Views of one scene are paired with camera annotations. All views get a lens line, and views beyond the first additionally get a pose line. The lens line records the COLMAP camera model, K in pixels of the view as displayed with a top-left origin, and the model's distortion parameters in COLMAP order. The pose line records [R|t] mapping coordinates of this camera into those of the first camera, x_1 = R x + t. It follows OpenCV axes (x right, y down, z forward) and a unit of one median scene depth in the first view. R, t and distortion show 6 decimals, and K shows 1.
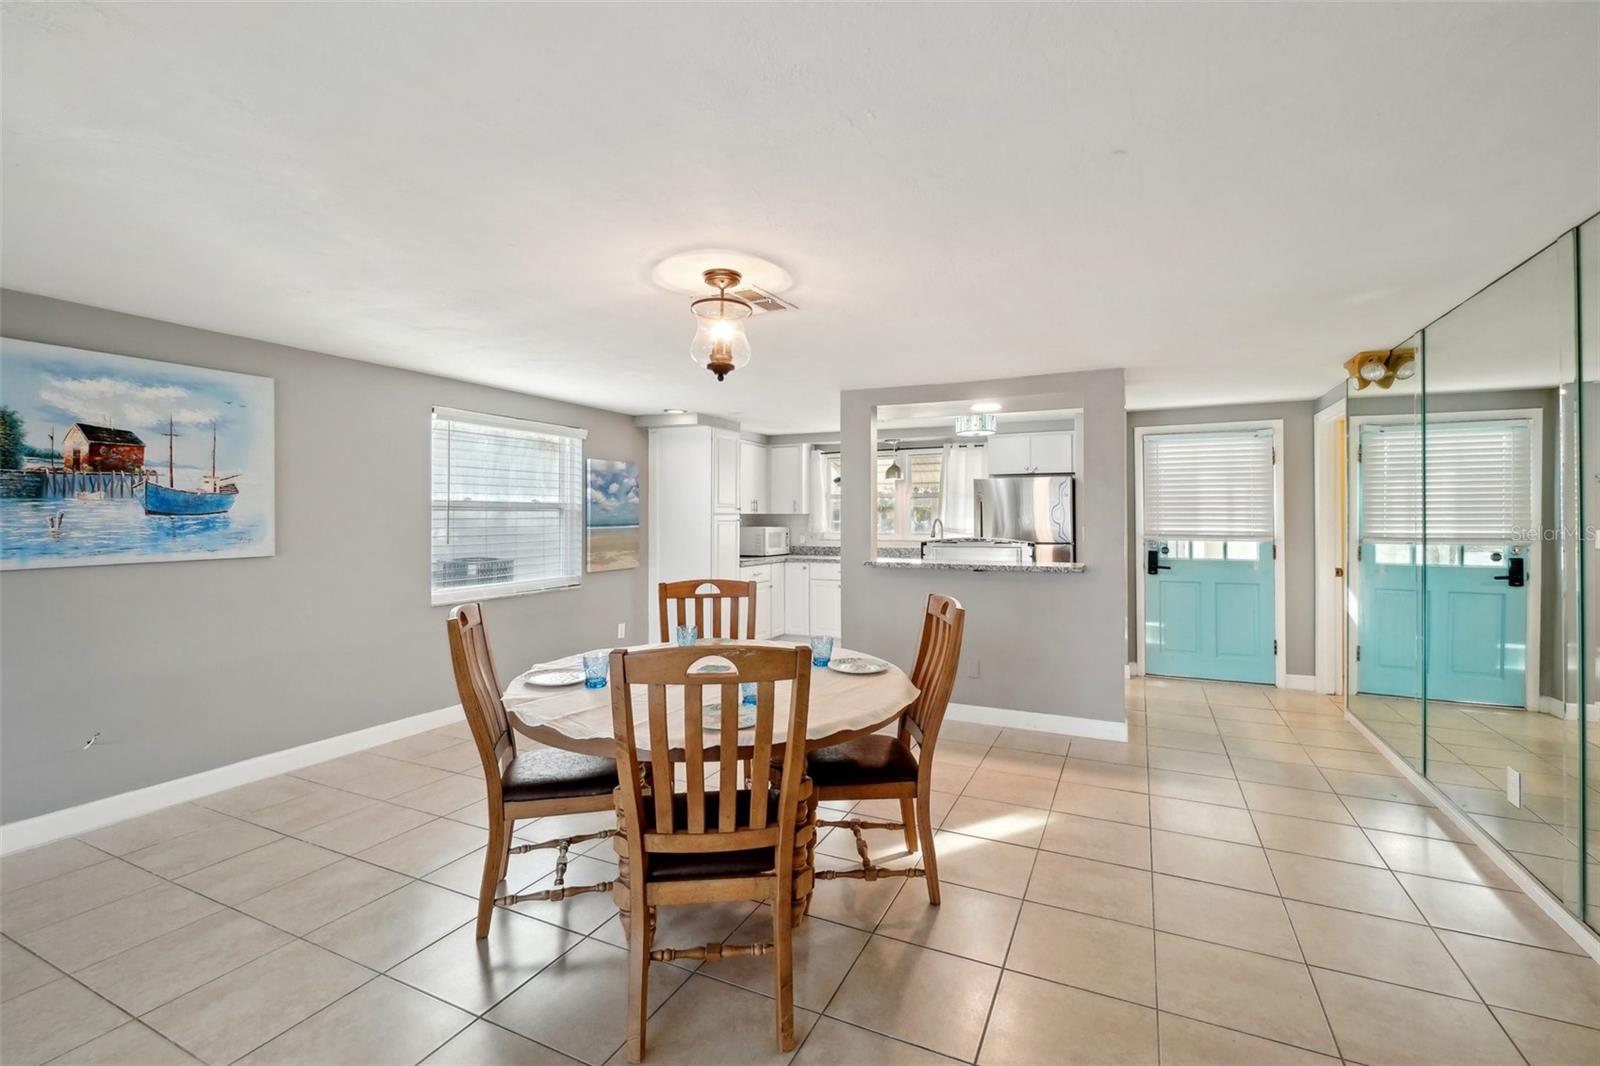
lens RADIAL K [[700.9, 0, 801.7], [0, 700.9, 516.0], [0, 0, 1]] dist [-0.002429, -0.000967]
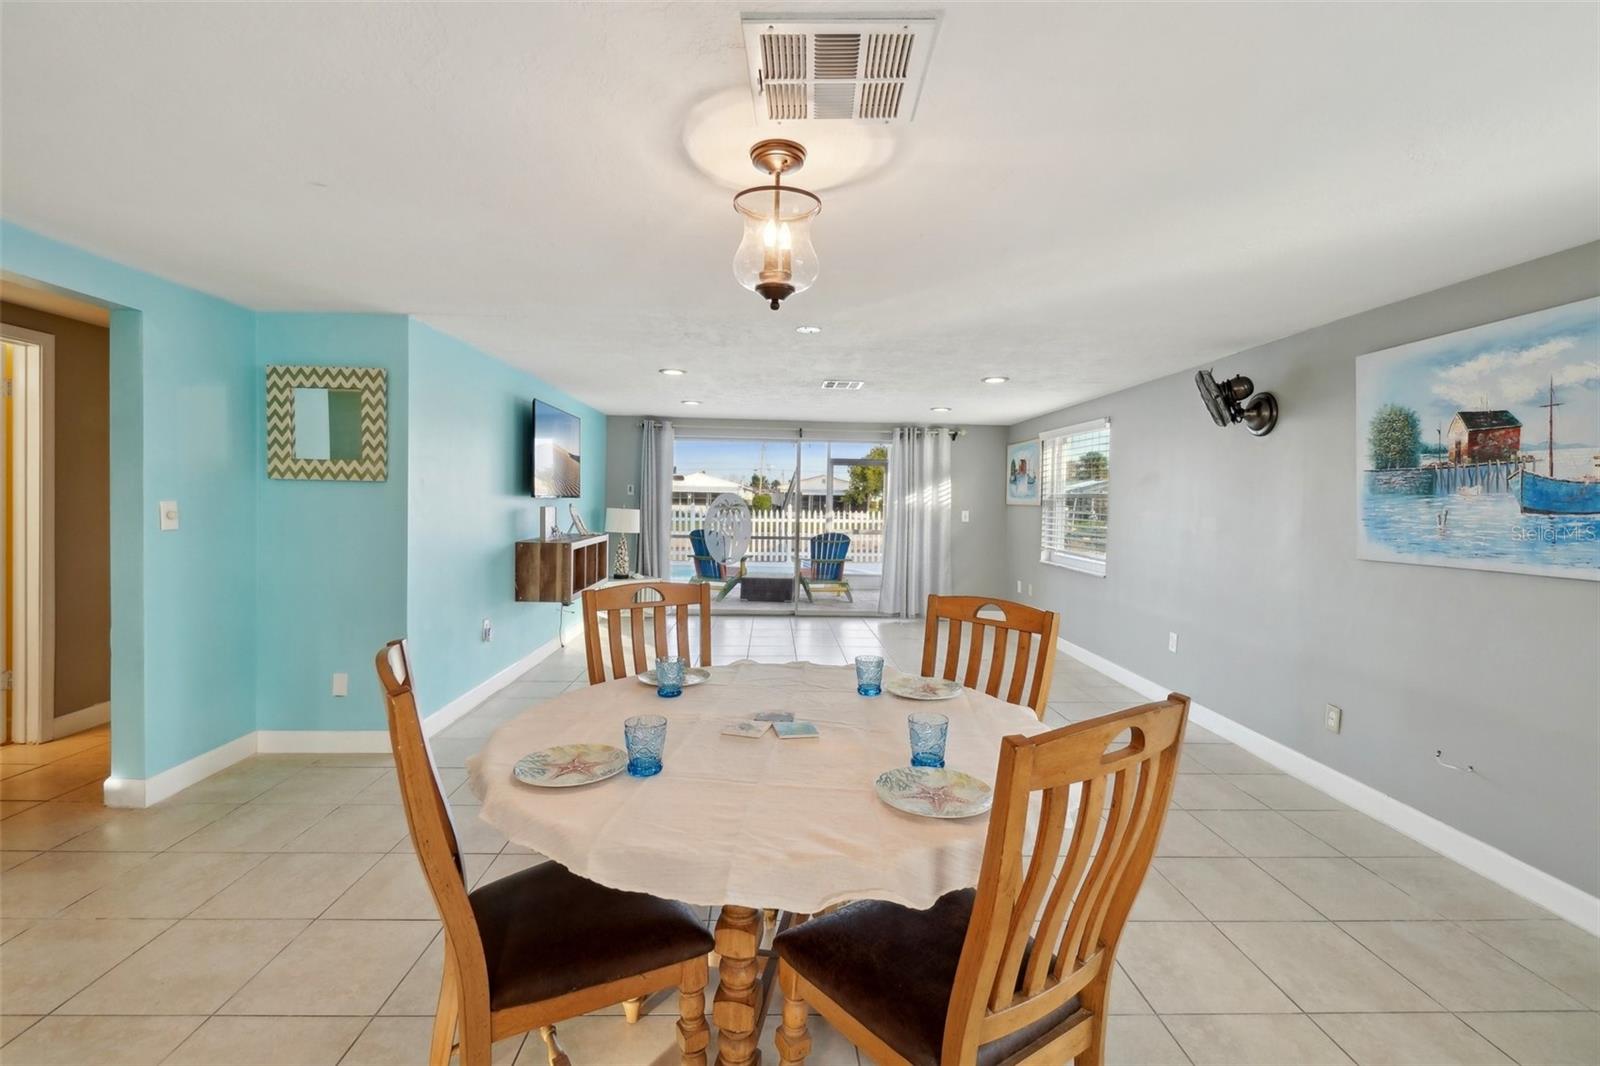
lens RADIAL K [[698.7, 0, 798.1], [0, 698.7, 509.4], [0, 0, 1]] dist [-0.002882, -0.001239]
pose [[-0.884837, -0.009409, -0.465805, 0.112304], [-0.017186, 0.999775, 0.012451, -0.001003], [0.465583, 0.019023, -0.884800, 1.006080]]
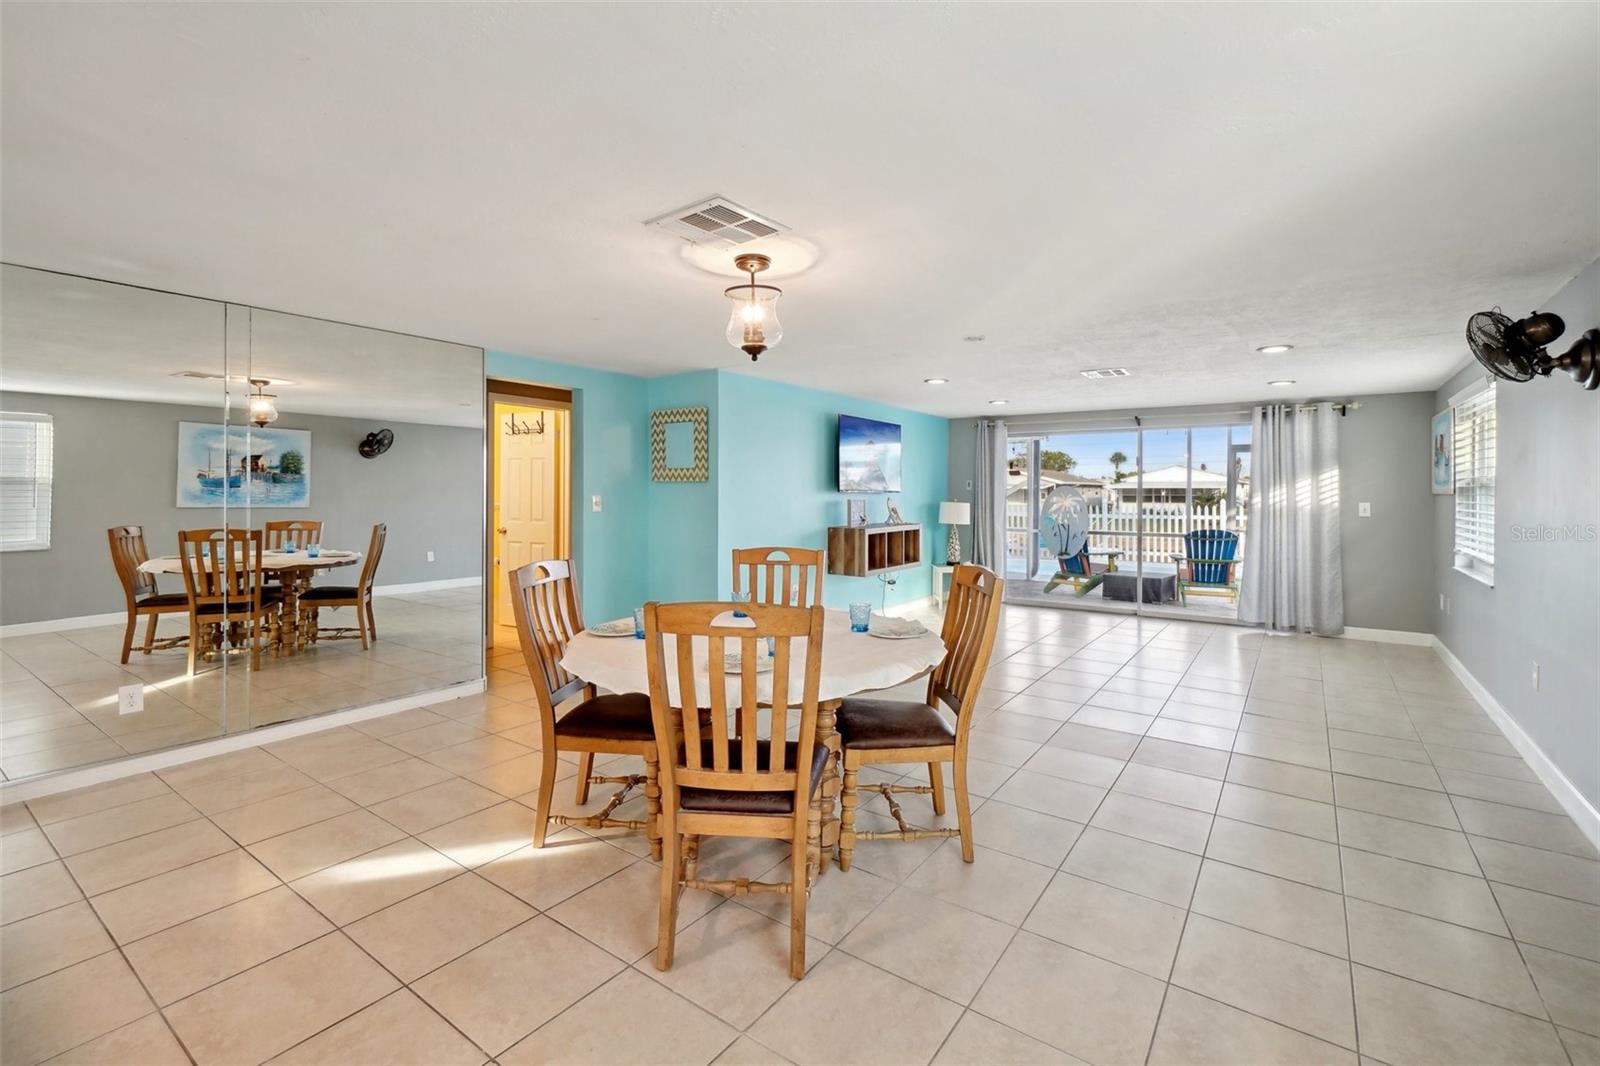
lens RADIAL K [[710.8, 0, 801.1], [0, 710.8, 491.3], [0, 0, 1]] dist [-0.000367, -0.000394]
pose [[-0.985207, -0.004353, 0.171315, -0.235072], [-0.005228, 0.999975, -0.004656, 0.007122], [-0.171291, -0.005482, -0.985205, 1.269081]]
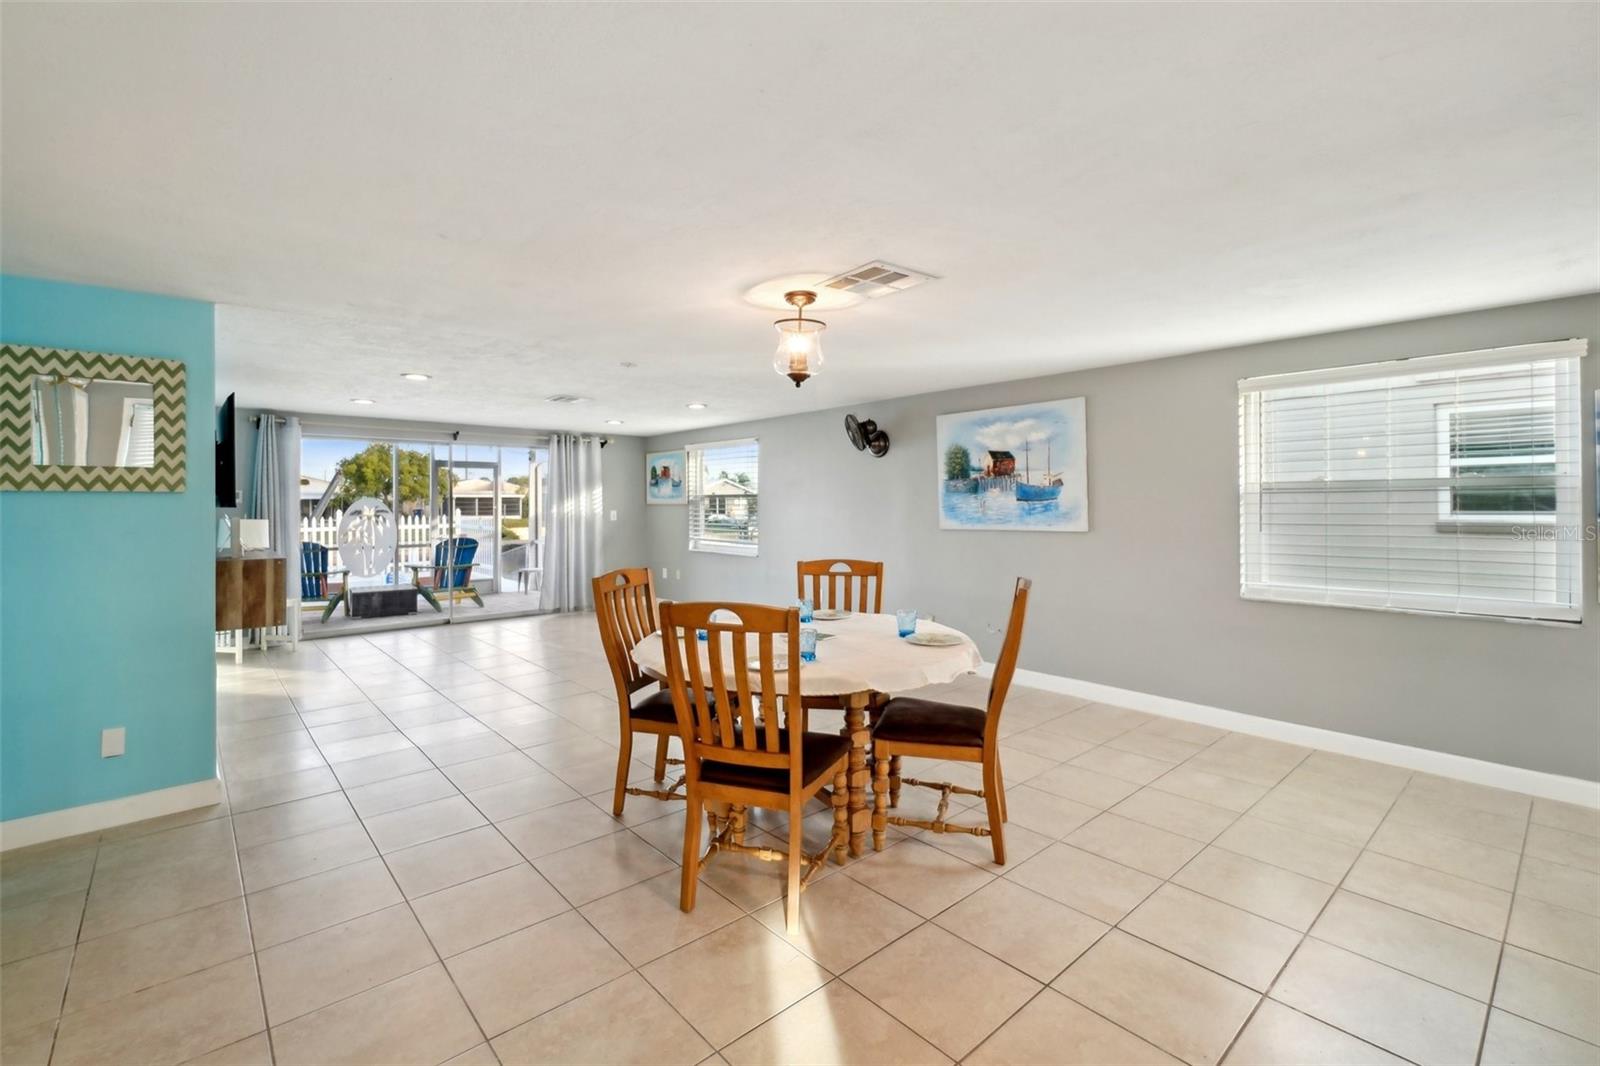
lens RADIAL K [[701.8, 0, 796.2], [0, 701.8, 498.4], [0, 0, 1]] dist [-0.000410, -0.003969]
pose [[-0.390302, -0.004083, -0.920678, 0.590289], [0.006760, 0.999950, -0.007301, 0.000314], [0.920662, -0.009074, -0.390255, 0.892877]]
